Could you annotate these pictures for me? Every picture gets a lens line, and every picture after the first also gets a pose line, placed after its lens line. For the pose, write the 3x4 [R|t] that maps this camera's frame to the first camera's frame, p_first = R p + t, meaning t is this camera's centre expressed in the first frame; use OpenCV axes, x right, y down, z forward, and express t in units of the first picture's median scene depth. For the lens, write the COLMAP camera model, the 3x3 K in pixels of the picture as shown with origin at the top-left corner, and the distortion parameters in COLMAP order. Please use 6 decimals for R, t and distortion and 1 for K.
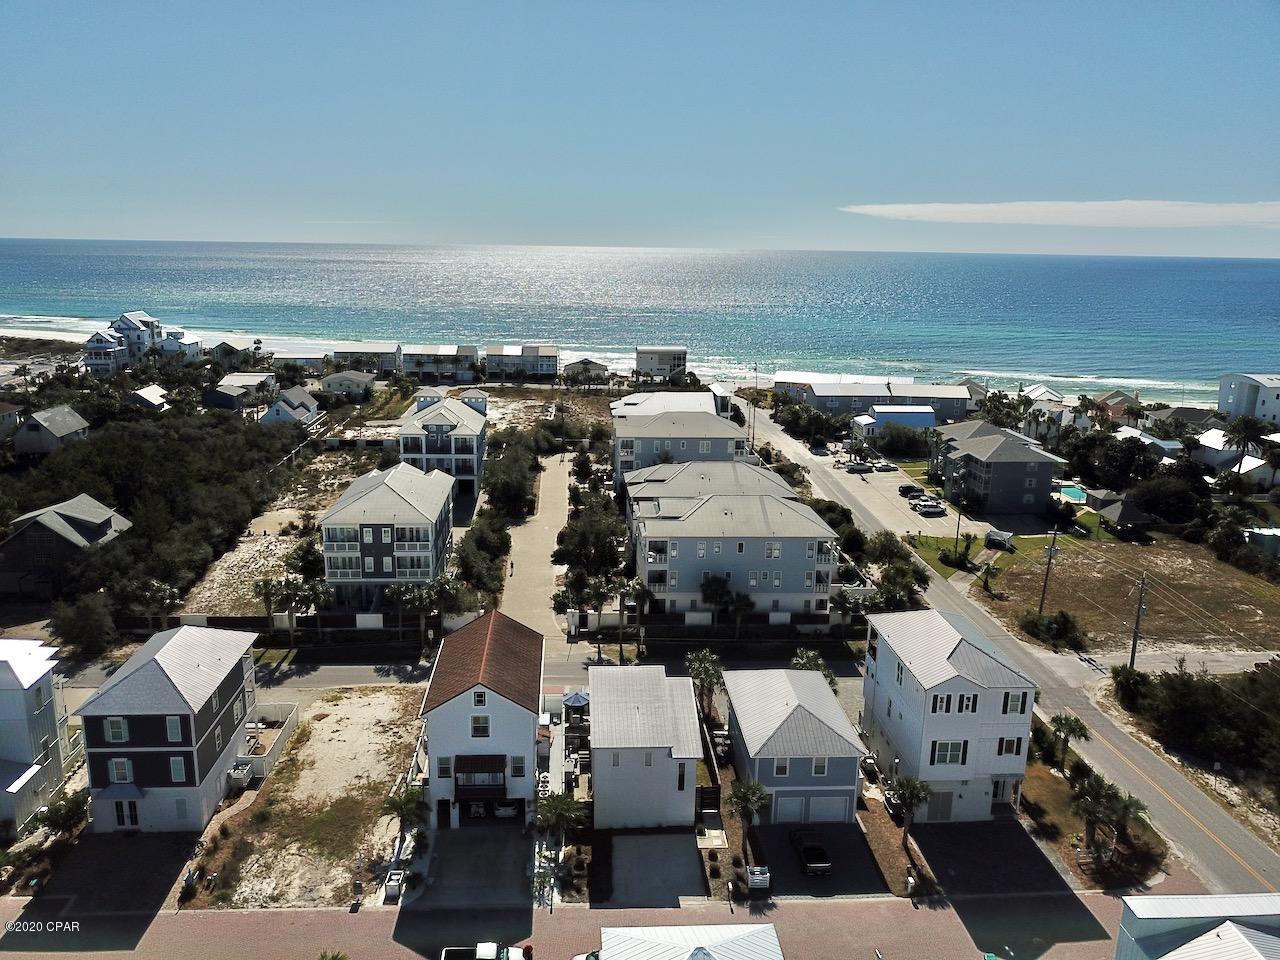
lens RADIAL K [[974.7, 0, 610.2], [0, 974.7, 476.9], [0, 0, 1]] dist [0.009116, -0.005742]
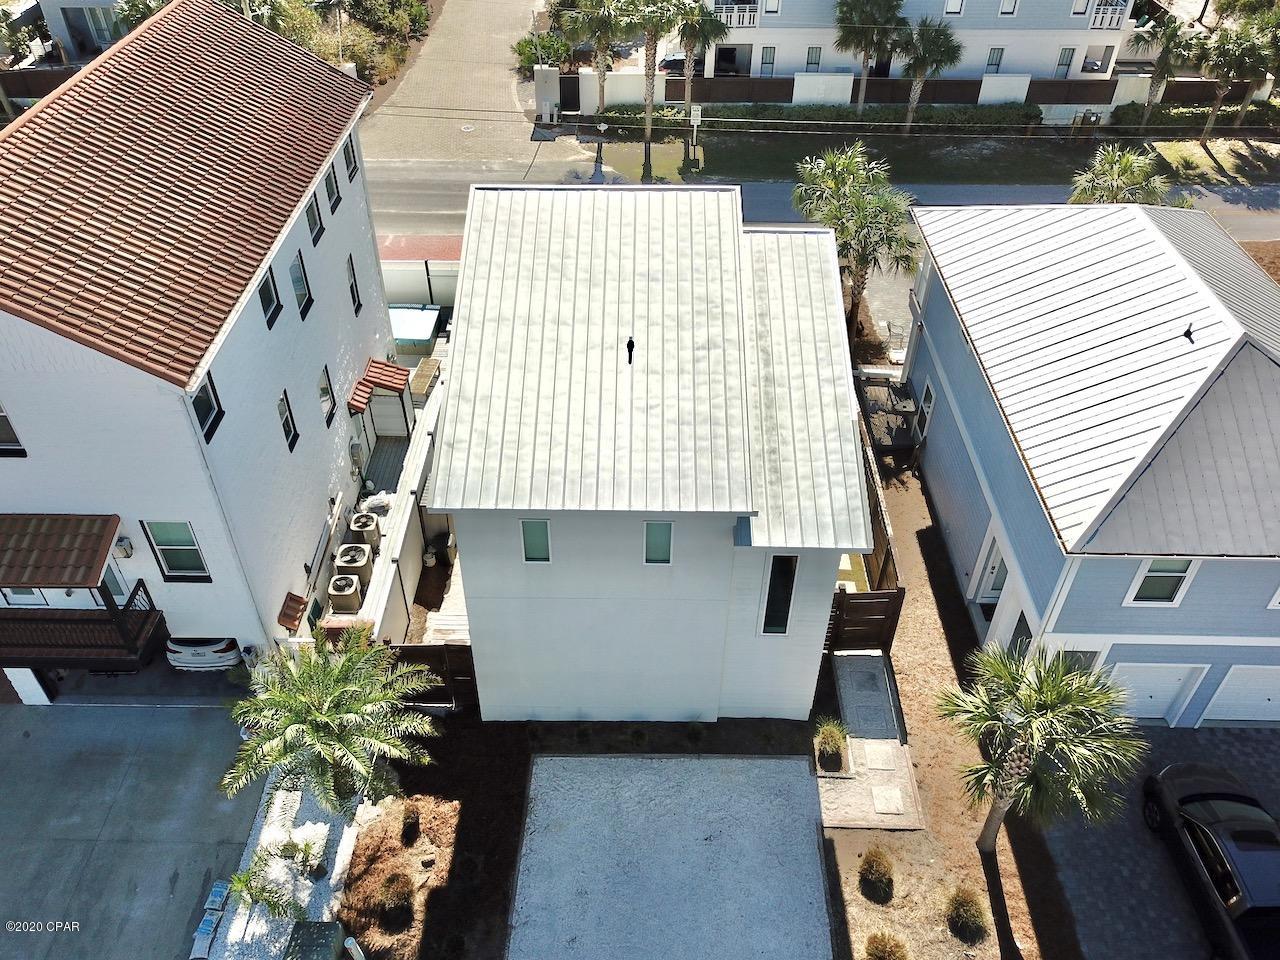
lens RADIAL K [[994.7, 0, 607.0], [0, 994.7, 439.1], [0, 0, 1]] dist [-0.005414, -0.000639]
pose [[0.996801, 0.028907, -0.074508, 0.036066], [0.004958, 0.908131, 0.418657, 0.122459], [0.079765, -0.417688, 0.905083, 0.622918]]
